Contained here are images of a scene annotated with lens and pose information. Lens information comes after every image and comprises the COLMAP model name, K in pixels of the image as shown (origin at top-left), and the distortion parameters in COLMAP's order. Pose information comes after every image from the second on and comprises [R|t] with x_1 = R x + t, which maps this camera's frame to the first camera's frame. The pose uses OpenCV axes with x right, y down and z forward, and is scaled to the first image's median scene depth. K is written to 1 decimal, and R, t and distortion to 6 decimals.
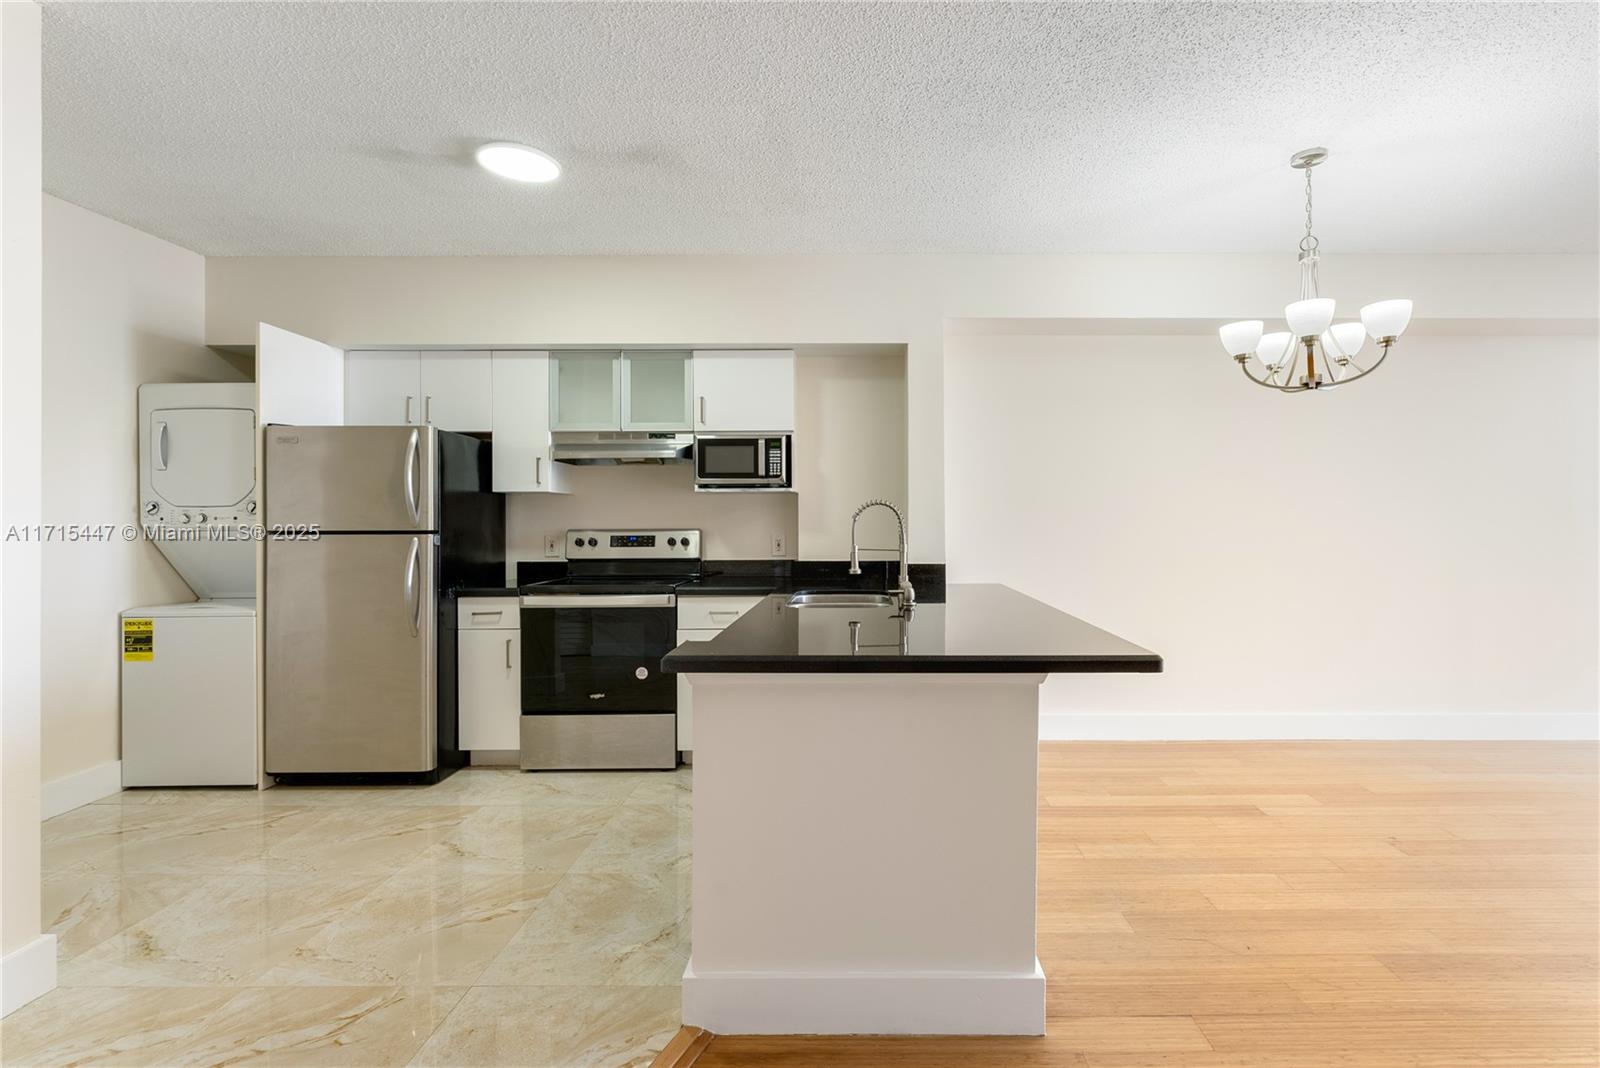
lens RADIAL K [[706.7, 0, 844.2], [0, 706.7, 522.8], [0, 0, 1]] dist [-0.000955, -0.002489]
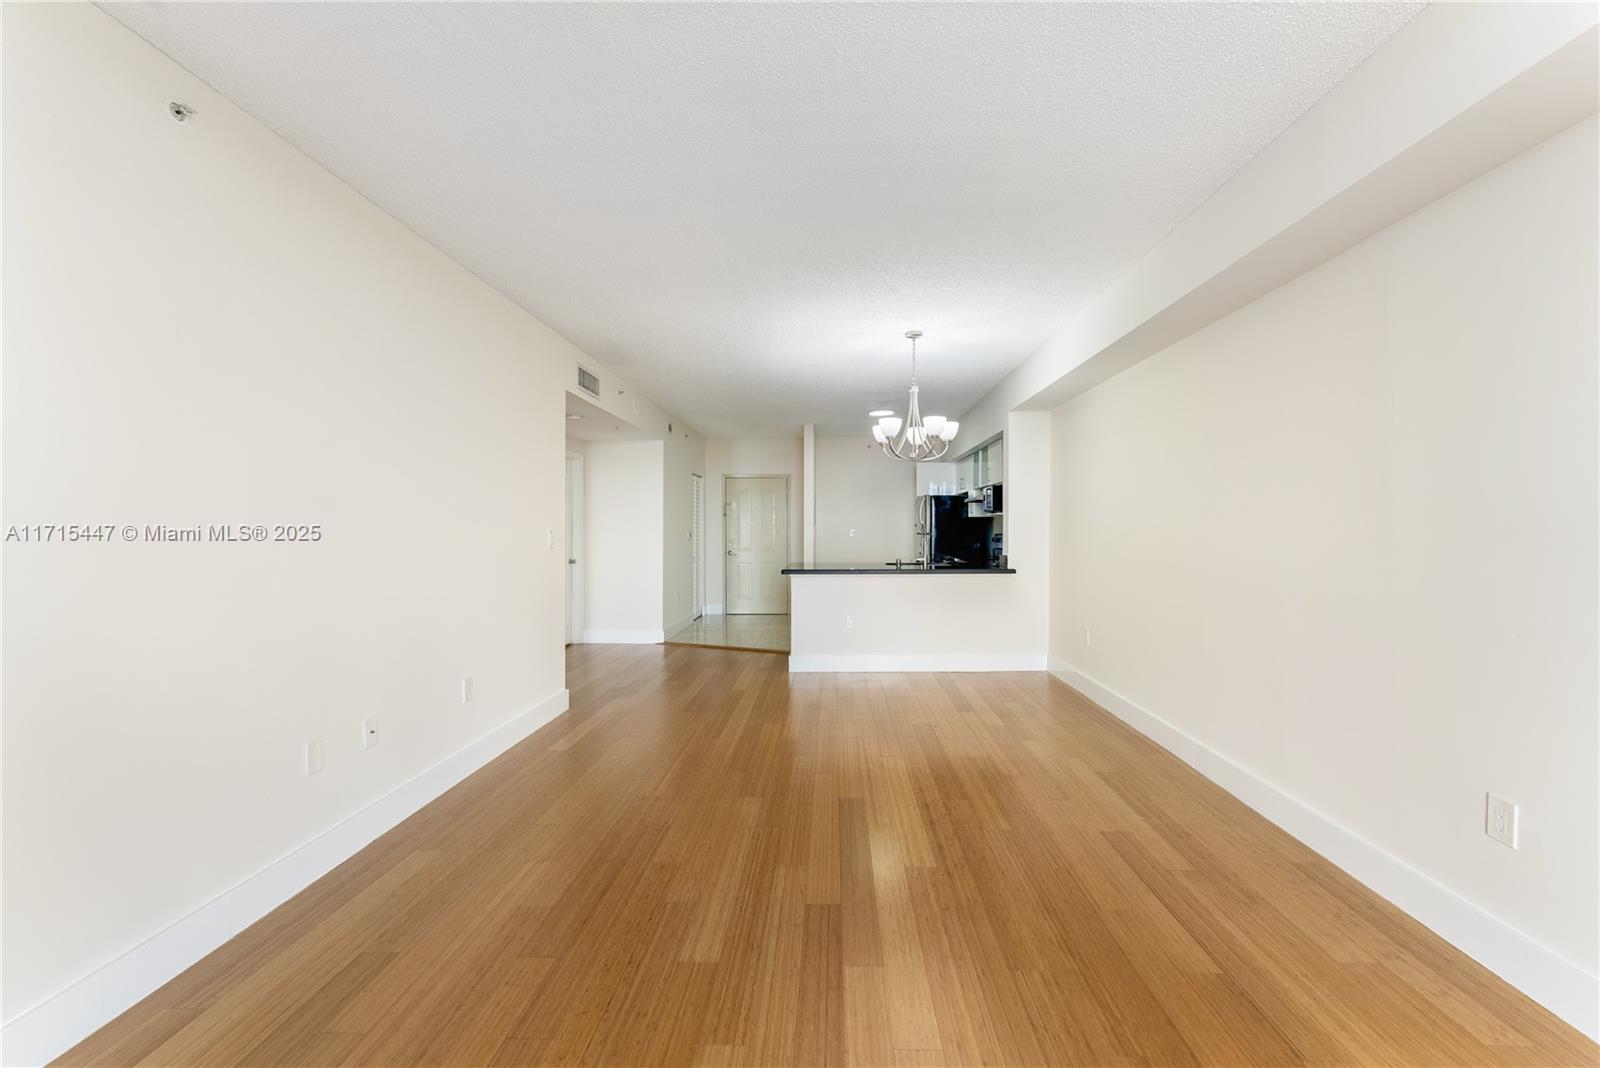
lens RADIAL K [[664.1, 0, 804.7], [0, 664.1, 529.4], [0, 0, 1]] dist [-0.009827, 0.002586]
pose [[-0.040286, 0.000041, -0.999188, 1.761412], [0.005753, 0.999983, -0.000191, -0.006656], [0.999172, -0.005756, -0.040285, 0.584734]]
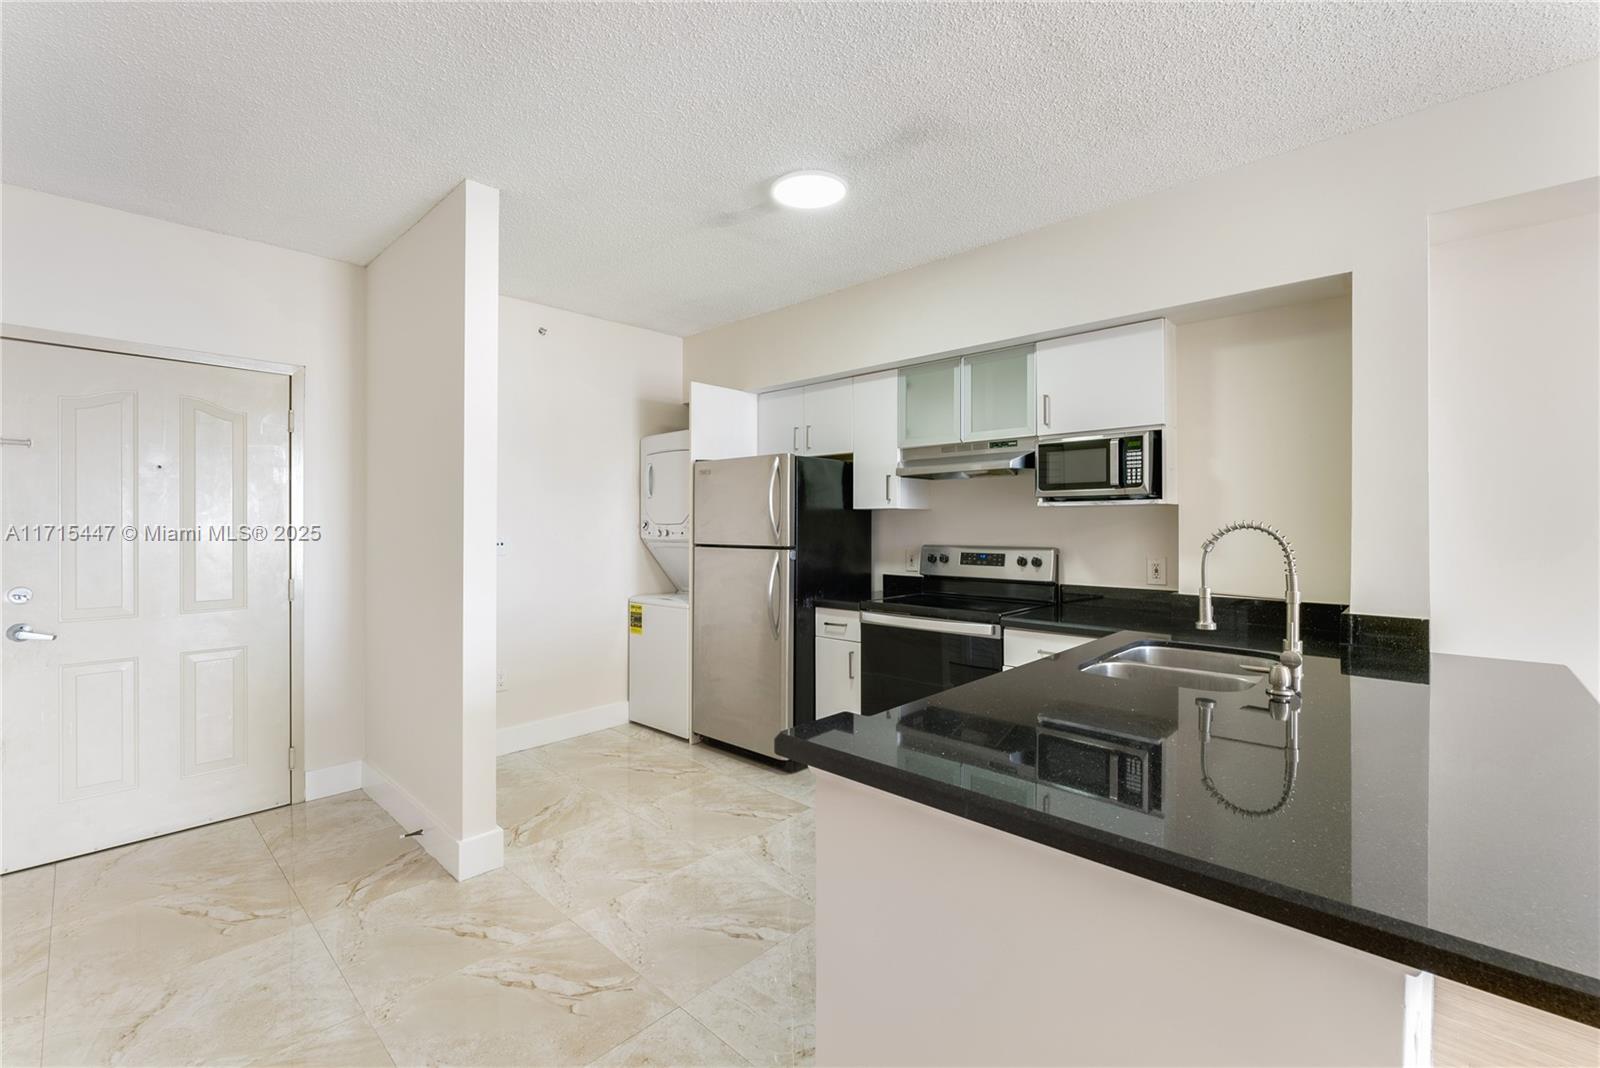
lens RADIAL K [[664.1, 0, 801.4], [0, 664.1, 527.0], [0, 0, 1]] dist [-0.009827, 0.002586]
pose [[0.735168, 0.005360, -0.677863, 0.131597], [-0.000362, 0.999972, 0.007515, -0.025589], [0.677884, -0.005280, 0.735150, 0.217816]]
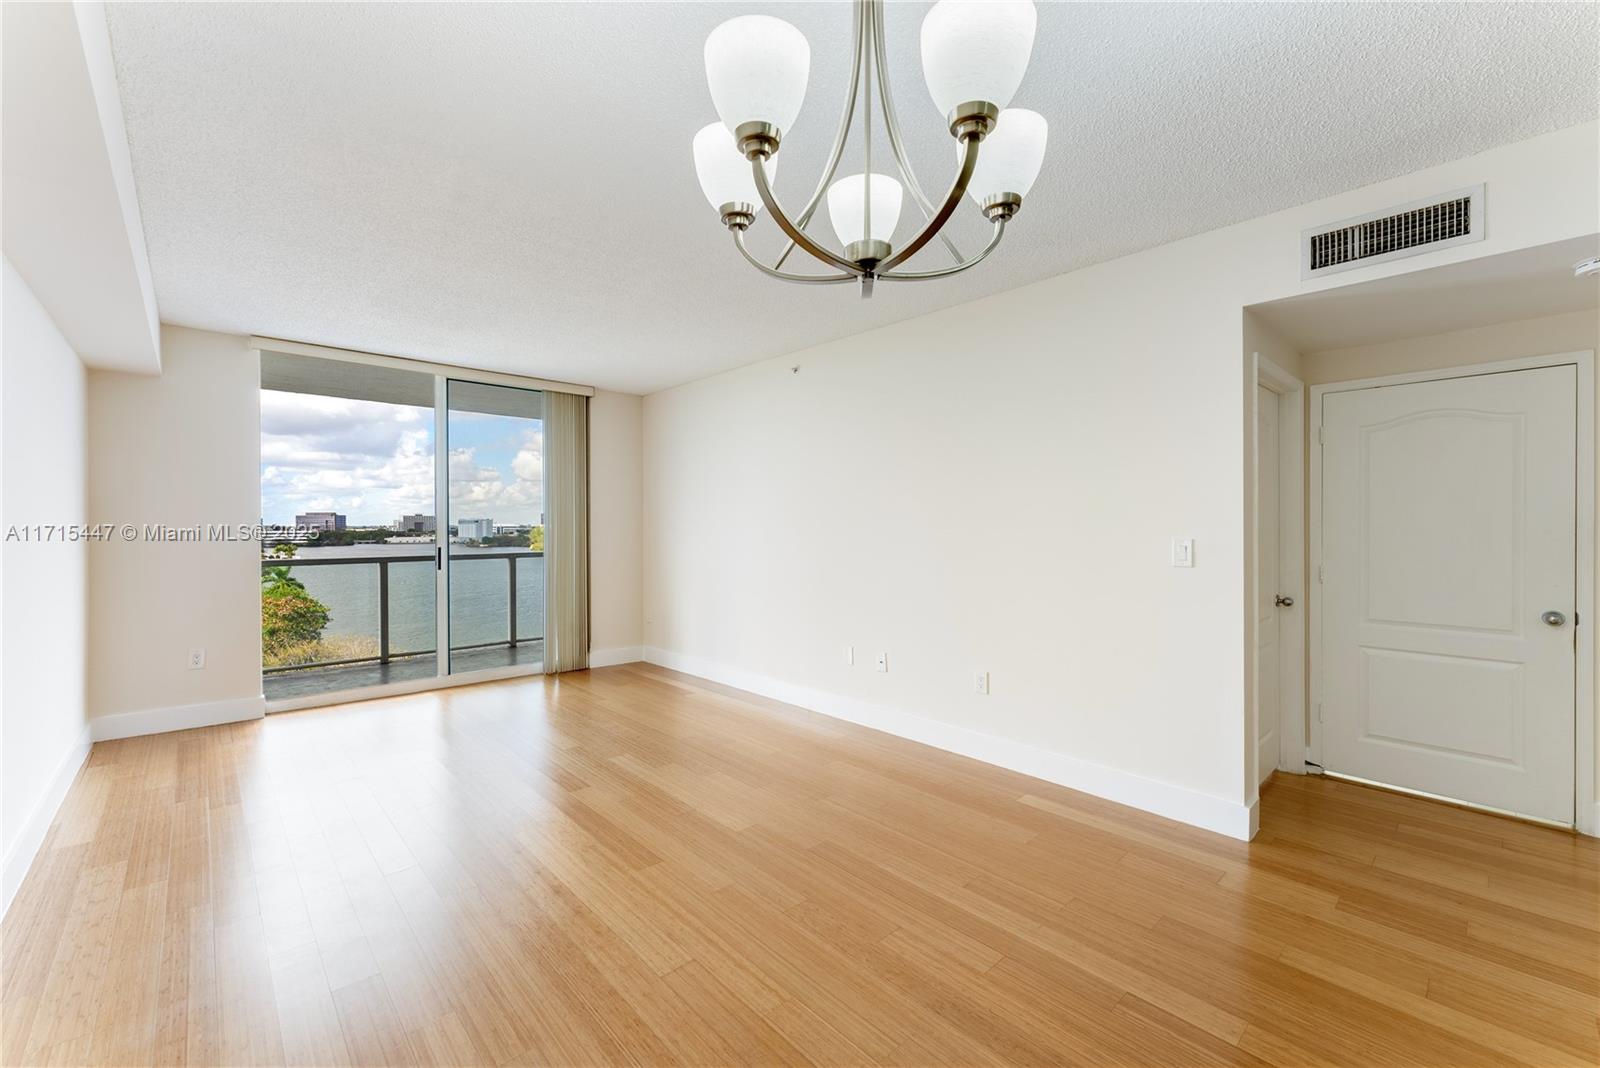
lens RADIAL K [[664.1, 0, 804.6], [0, 664.1, 522.2], [0, 0, 1]] dist [-0.009827, 0.002586]
pose [[-0.673940, 0.005108, 0.738768, 0.286039], [0.000319, 0.999978, -0.006622, -0.023912], [-0.738786, -0.004227, -0.673927, 0.961922]]
